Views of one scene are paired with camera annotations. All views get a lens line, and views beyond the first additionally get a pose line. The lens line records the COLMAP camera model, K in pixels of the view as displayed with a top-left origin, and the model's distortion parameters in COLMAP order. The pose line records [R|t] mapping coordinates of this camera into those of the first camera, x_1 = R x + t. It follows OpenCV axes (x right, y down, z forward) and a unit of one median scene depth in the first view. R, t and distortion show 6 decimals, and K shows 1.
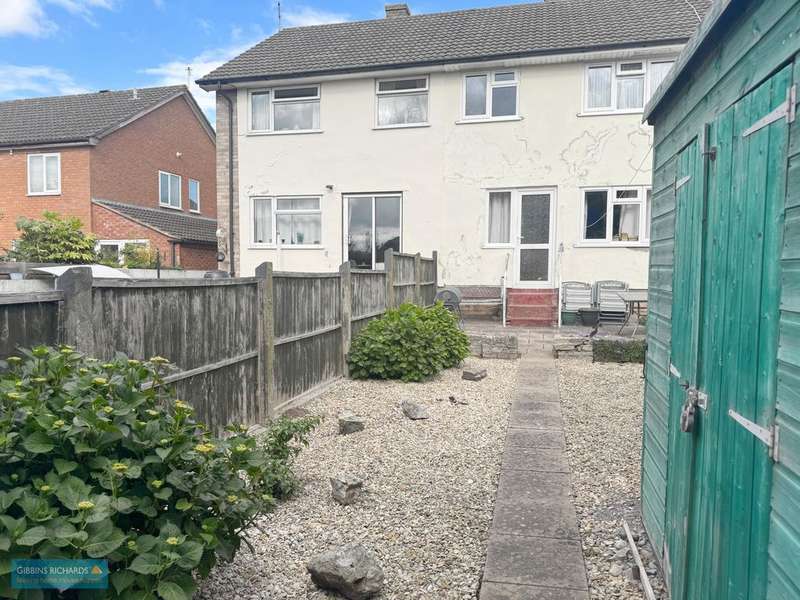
lens RADIAL K [[561.3, 0, 397.6], [0, 561.3, 305.3], [0, 0, 1]] dist [0.014240, -0.037027]
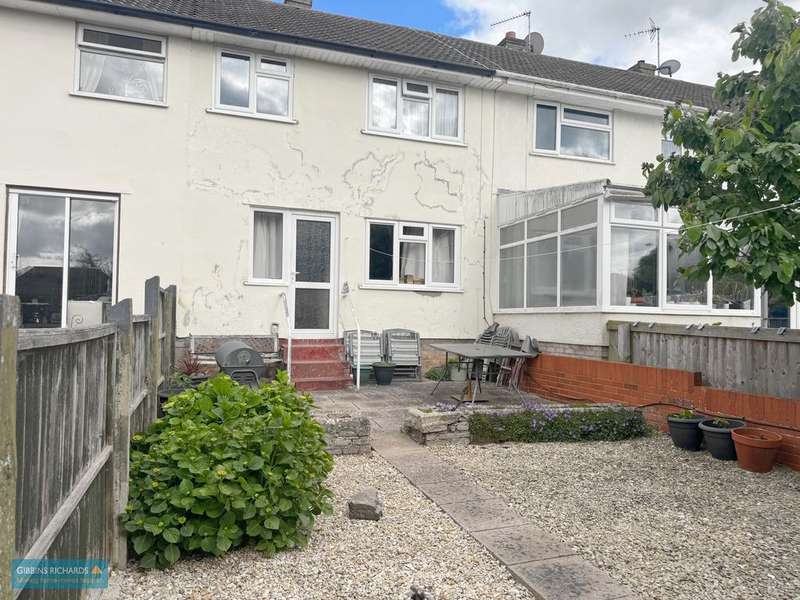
lens RADIAL K [[561.3, 0, 418.4], [0, 561.3, 313.3], [0, 0, 1]] dist [0.014240, -0.037027]
pose [[0.823913, 0.017614, 0.566443, -0.080166], [0.015723, 0.998422, -0.053916, -0.021031], [-0.566499, 0.053328, 0.822335, 0.272380]]
